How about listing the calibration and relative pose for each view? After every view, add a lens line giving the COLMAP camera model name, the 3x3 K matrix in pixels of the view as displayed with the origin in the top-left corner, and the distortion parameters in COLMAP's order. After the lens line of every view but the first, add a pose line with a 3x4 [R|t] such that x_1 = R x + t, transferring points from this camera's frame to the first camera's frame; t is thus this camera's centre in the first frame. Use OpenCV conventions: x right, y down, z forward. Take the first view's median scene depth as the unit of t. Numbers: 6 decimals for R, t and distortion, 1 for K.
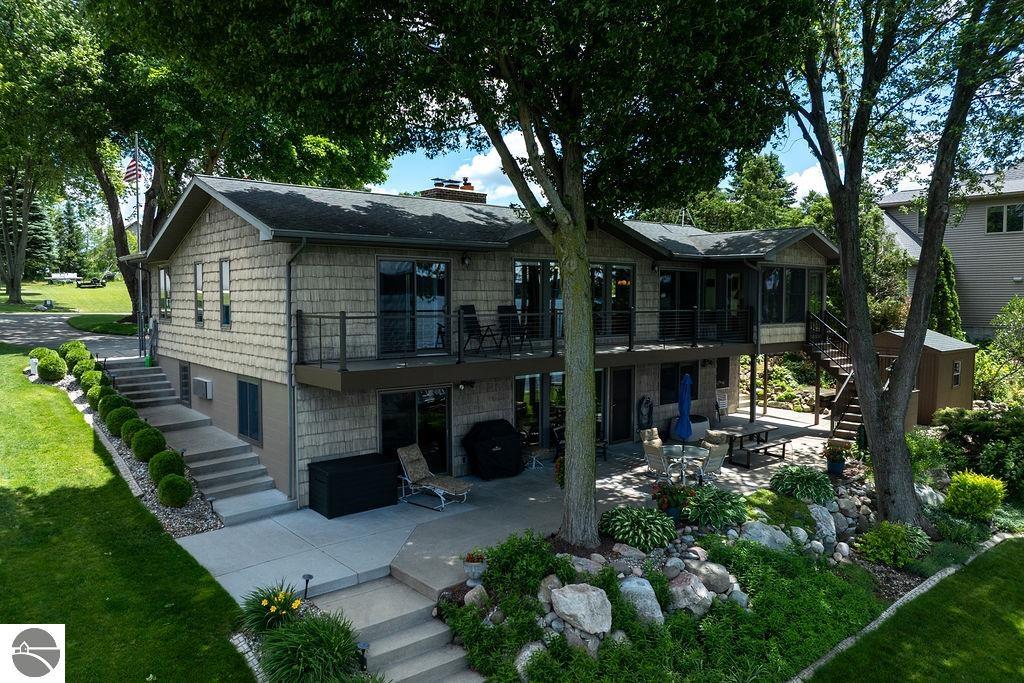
lens RADIAL K [[716.7, 0, 512.0], [0, 716.7, 341.5], [0, 0, 1]] dist [-0.057174, 0.003238]
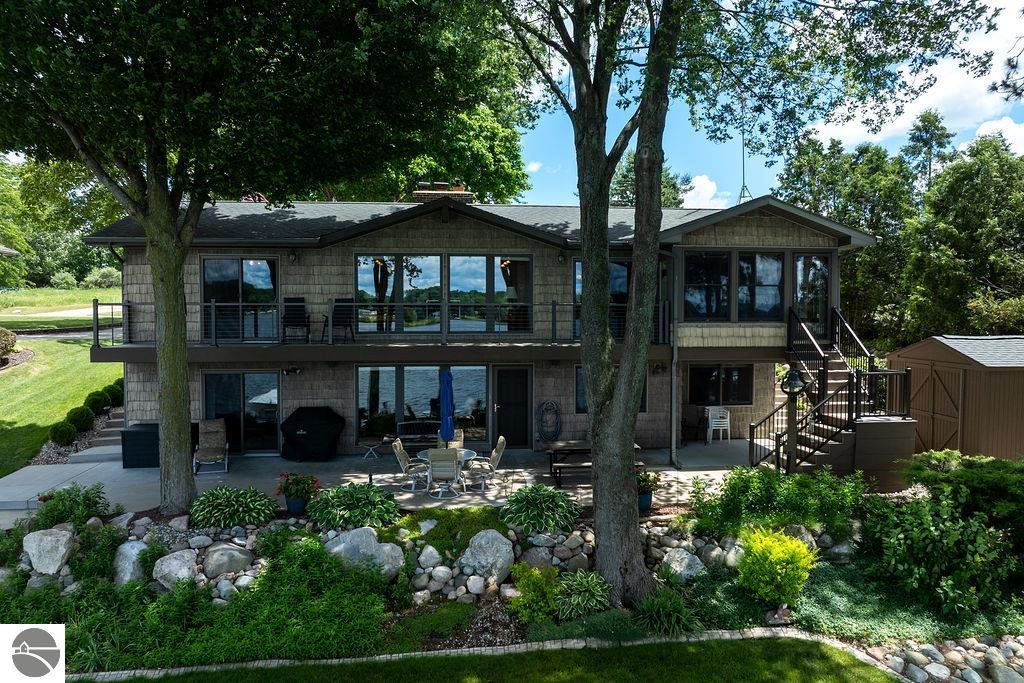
lens RADIAL K [[716.7, 0, 512.0], [0, 716.7, 341.5], [0, 0, 1]] dist [-0.057174, 0.003238]
pose [[0.836909, 0.016678, -0.547088, 0.896405], [-0.033640, 0.999213, -0.021000, 0.030450], [0.546307, 0.035979, 0.836812, 0.310828]]
